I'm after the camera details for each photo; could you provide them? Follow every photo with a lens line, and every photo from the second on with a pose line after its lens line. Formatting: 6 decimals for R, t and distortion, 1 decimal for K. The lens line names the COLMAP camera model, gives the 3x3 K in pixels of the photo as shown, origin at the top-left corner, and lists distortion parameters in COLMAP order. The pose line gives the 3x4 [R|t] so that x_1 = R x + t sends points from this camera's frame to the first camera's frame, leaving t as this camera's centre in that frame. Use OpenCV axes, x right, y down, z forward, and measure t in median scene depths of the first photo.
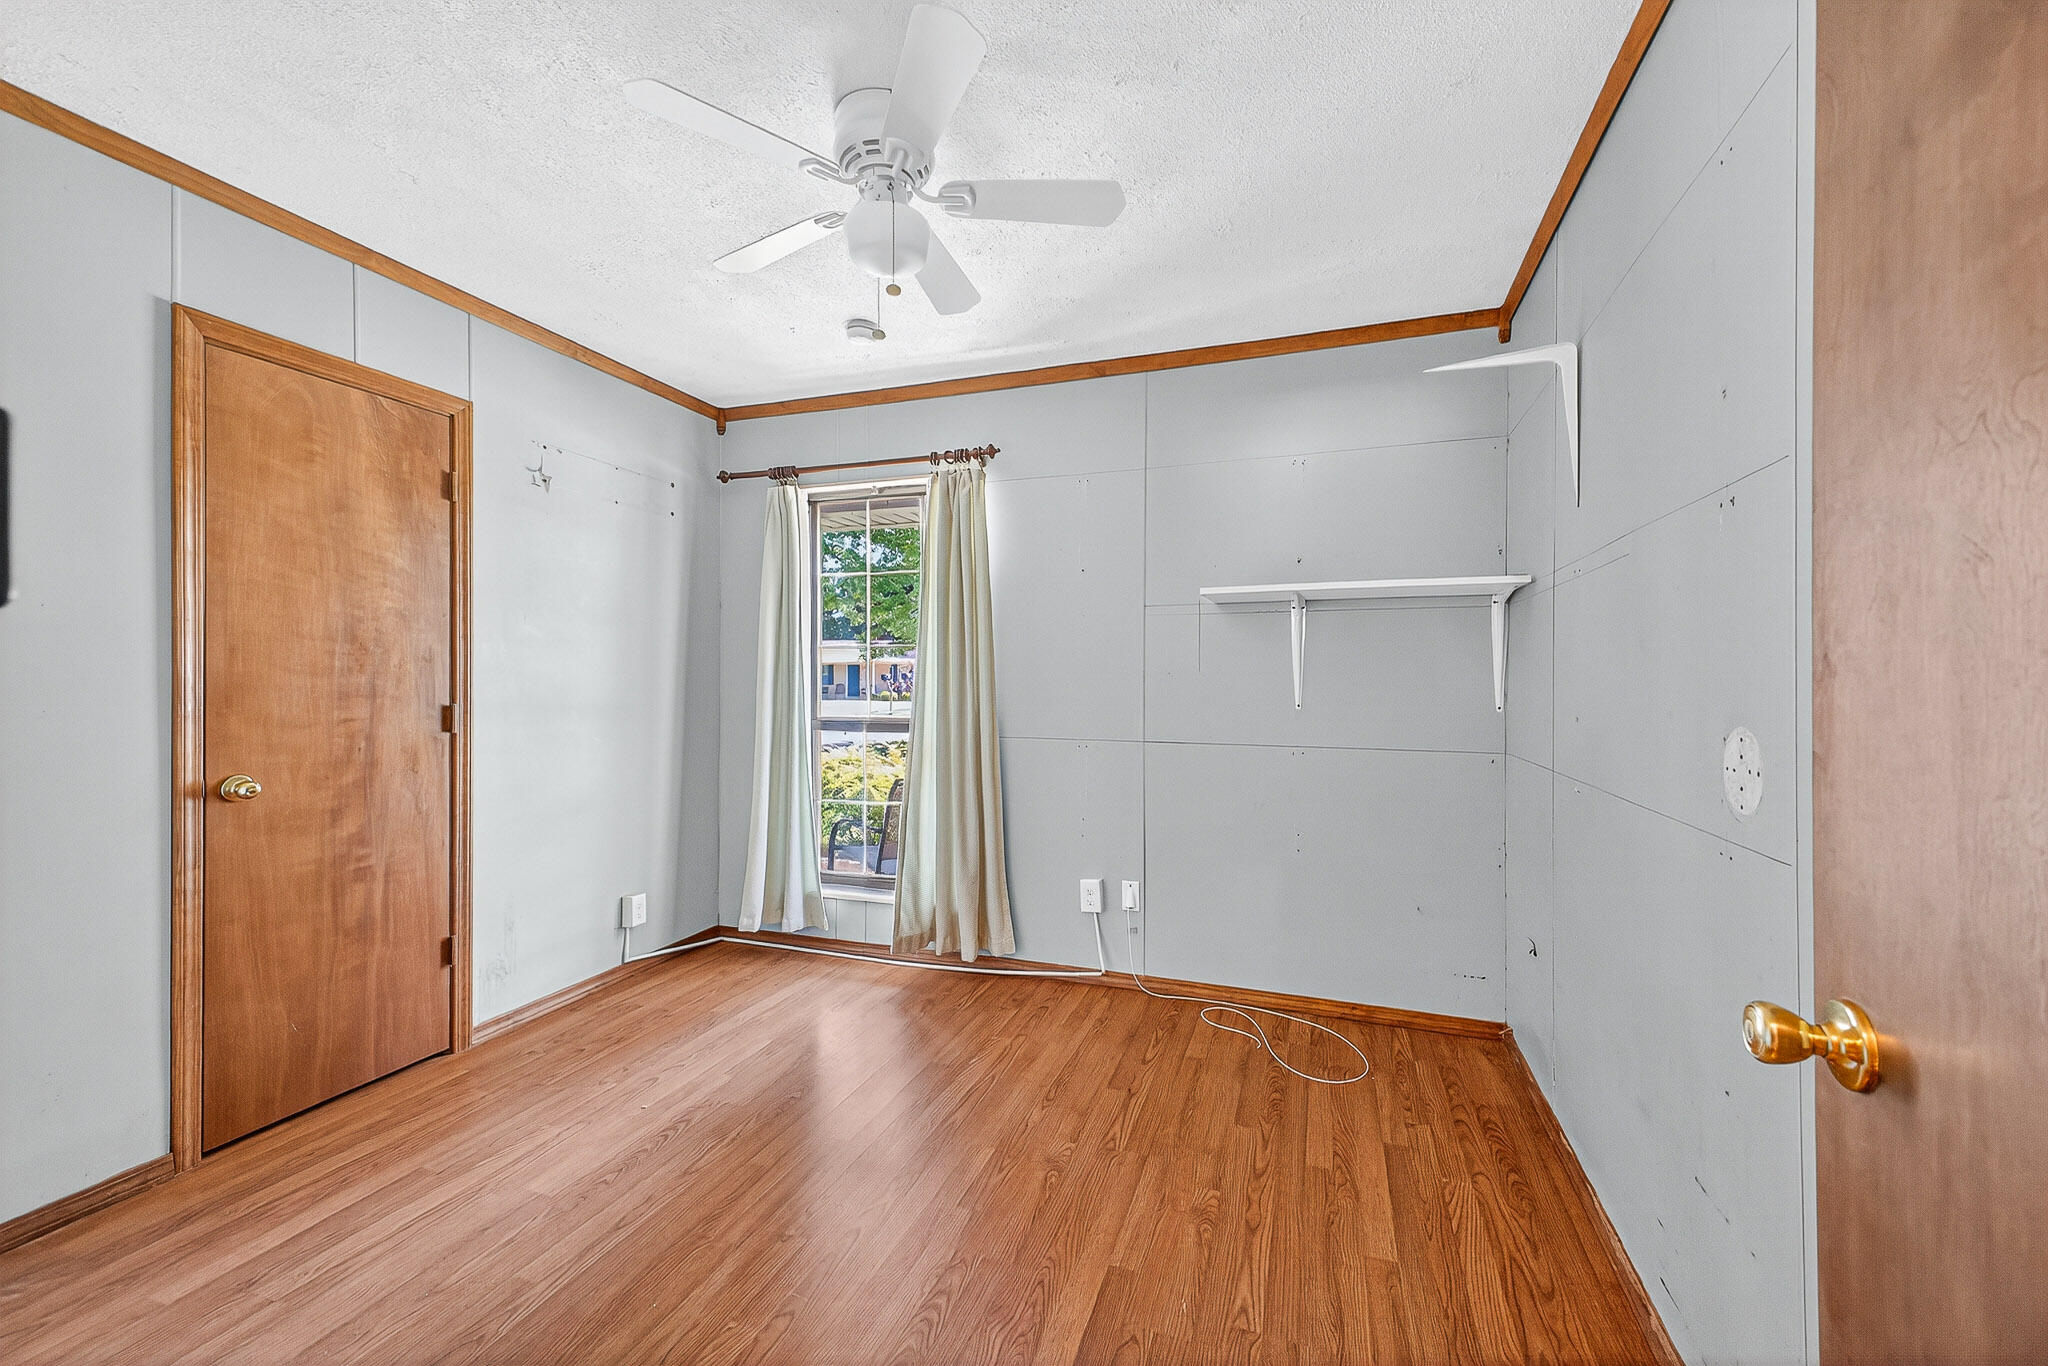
lens RADIAL K [[824.5, 0, 1024.0], [0, 824.5, 683.0], [0, 0, 1]] dist [0.031816, -0.015798]
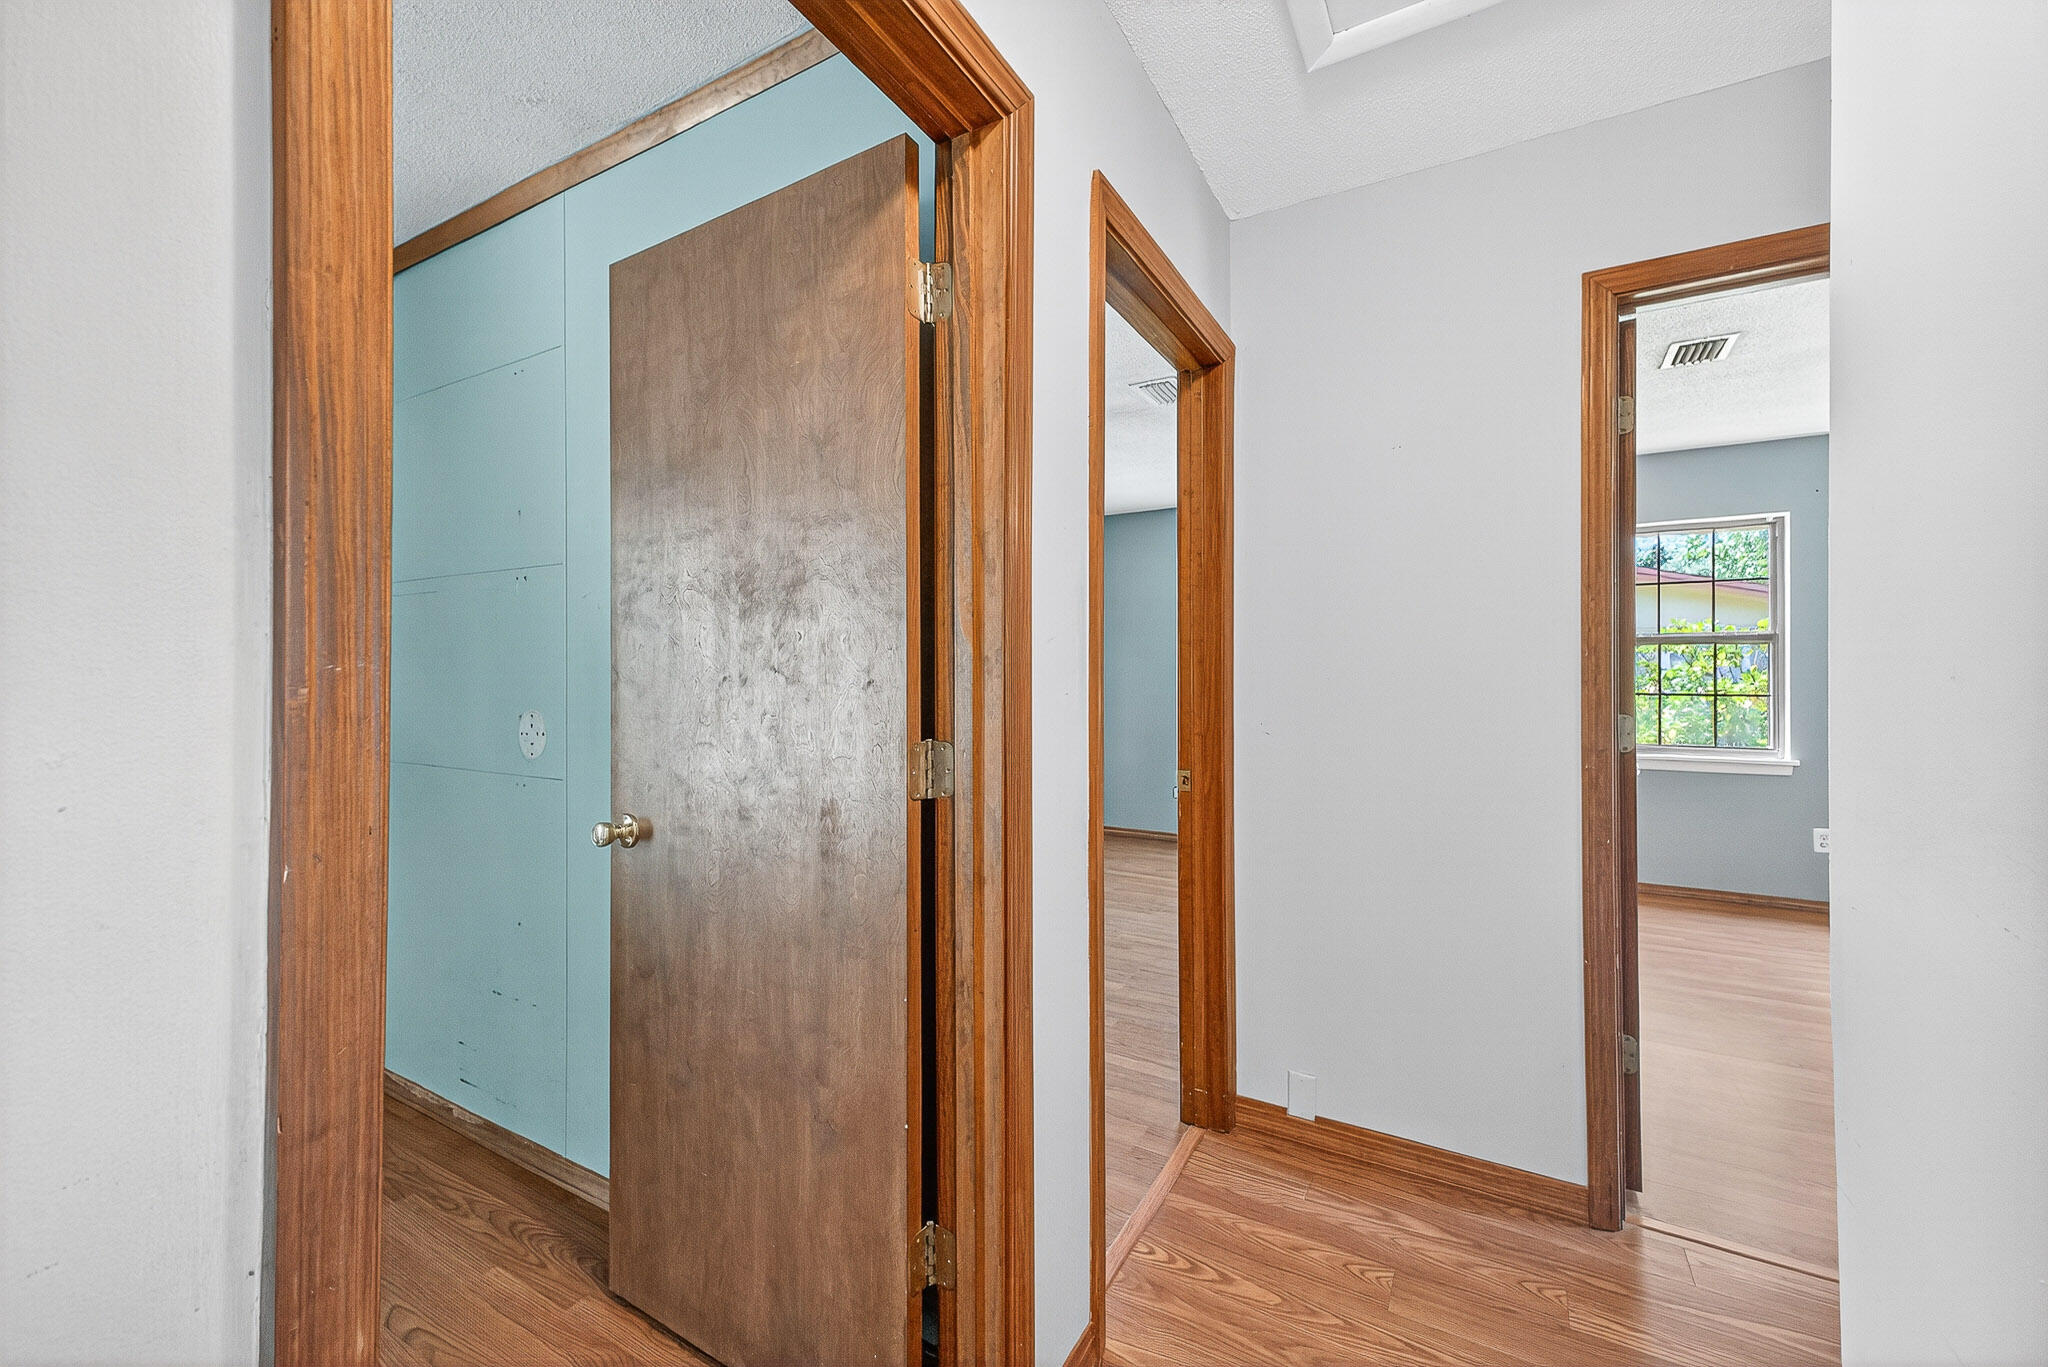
lens RADIAL K [[818.0, 0, 1027.7], [0, 818.0, 674.9], [0, 0, 1]] dist [0.006149, -0.000326]
pose [[0.176792, -0.001047, 0.984248, -0.310957], [0.007846, 0.999969, -0.000345, -0.004077], [-0.984217, 0.007783, 0.176795, -0.153589]]
